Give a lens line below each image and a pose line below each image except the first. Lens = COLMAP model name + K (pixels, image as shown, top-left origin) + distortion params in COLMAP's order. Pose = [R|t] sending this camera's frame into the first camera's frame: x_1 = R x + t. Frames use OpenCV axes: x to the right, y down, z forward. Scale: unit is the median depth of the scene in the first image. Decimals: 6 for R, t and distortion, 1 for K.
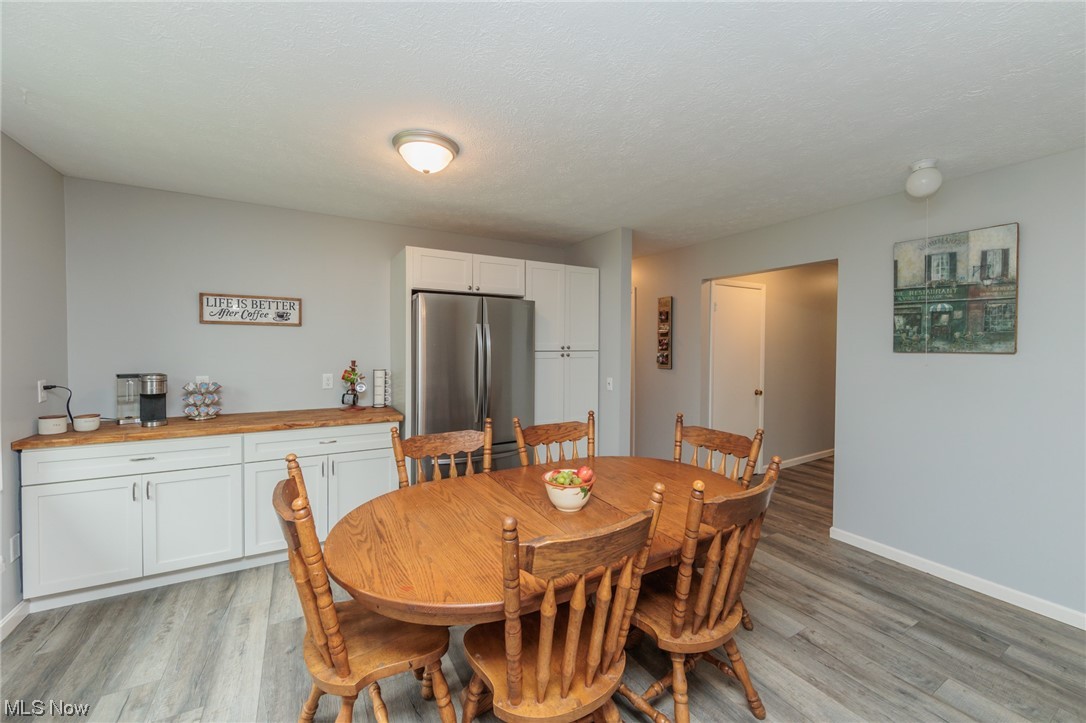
lens RADIAL K [[425.8, 0, 546.5], [0, 425.8, 358.5], [0, 0, 1]] dist [-0.003595, -0.000347]
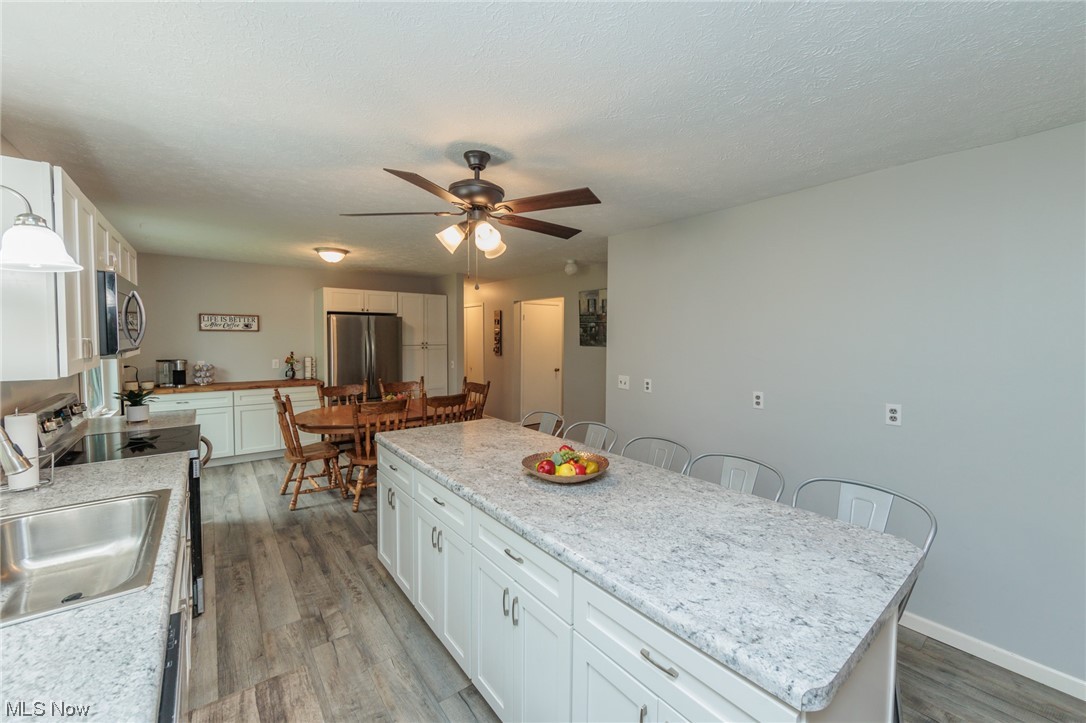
lens RADIAL K [[425.8, 0, 538.7], [0, 425.8, 355.2], [0, 0, 1]] dist [-0.003595, -0.000347]
pose [[0.990317, -0.007436, 0.138627, 0.316689], [0.004946, 0.999820, 0.018296, -0.007921], [-0.138739, -0.017433, 0.990176, -0.901834]]
